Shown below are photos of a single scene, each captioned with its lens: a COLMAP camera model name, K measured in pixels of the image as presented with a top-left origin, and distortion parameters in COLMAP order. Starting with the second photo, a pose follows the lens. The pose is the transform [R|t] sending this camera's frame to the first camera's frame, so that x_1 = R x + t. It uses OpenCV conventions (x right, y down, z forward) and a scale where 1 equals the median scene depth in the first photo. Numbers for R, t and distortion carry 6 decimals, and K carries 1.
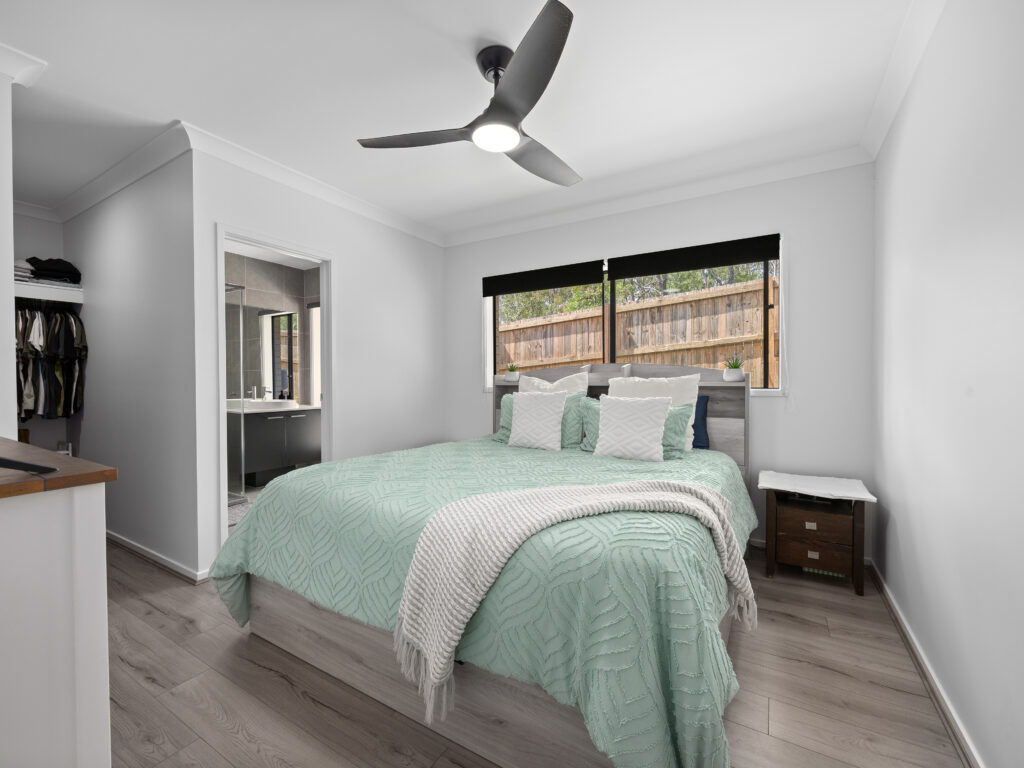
lens RADIAL K [[448.5, 0, 515.2], [0, 448.5, 381.5], [0, 0, 1]] dist [0.000561, -0.000274]
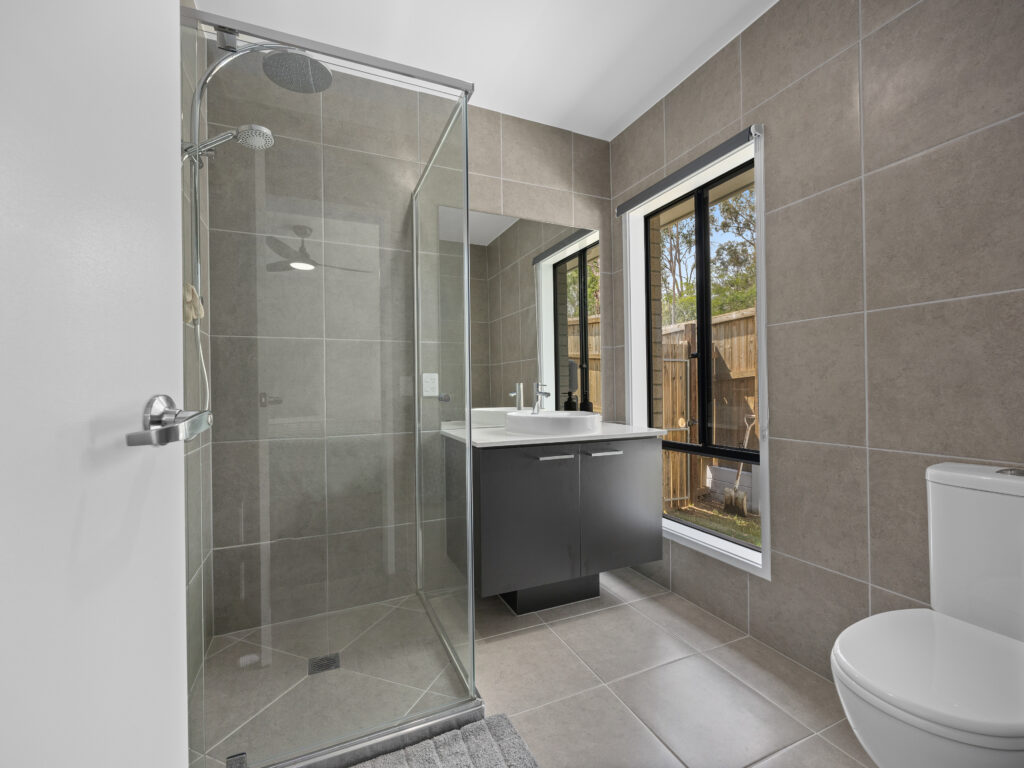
lens RADIAL K [[448.5, 0, 514.5], [0, 448.5, 391.3], [0, 0, 1]] dist [0.000561, -0.000274]
pose [[0.824970, -0.017515, -0.564905, -0.297331], [0.004643, 0.999696, -0.024214, 0.030031], [0.565157, 0.017353, 0.824801, 0.567890]]
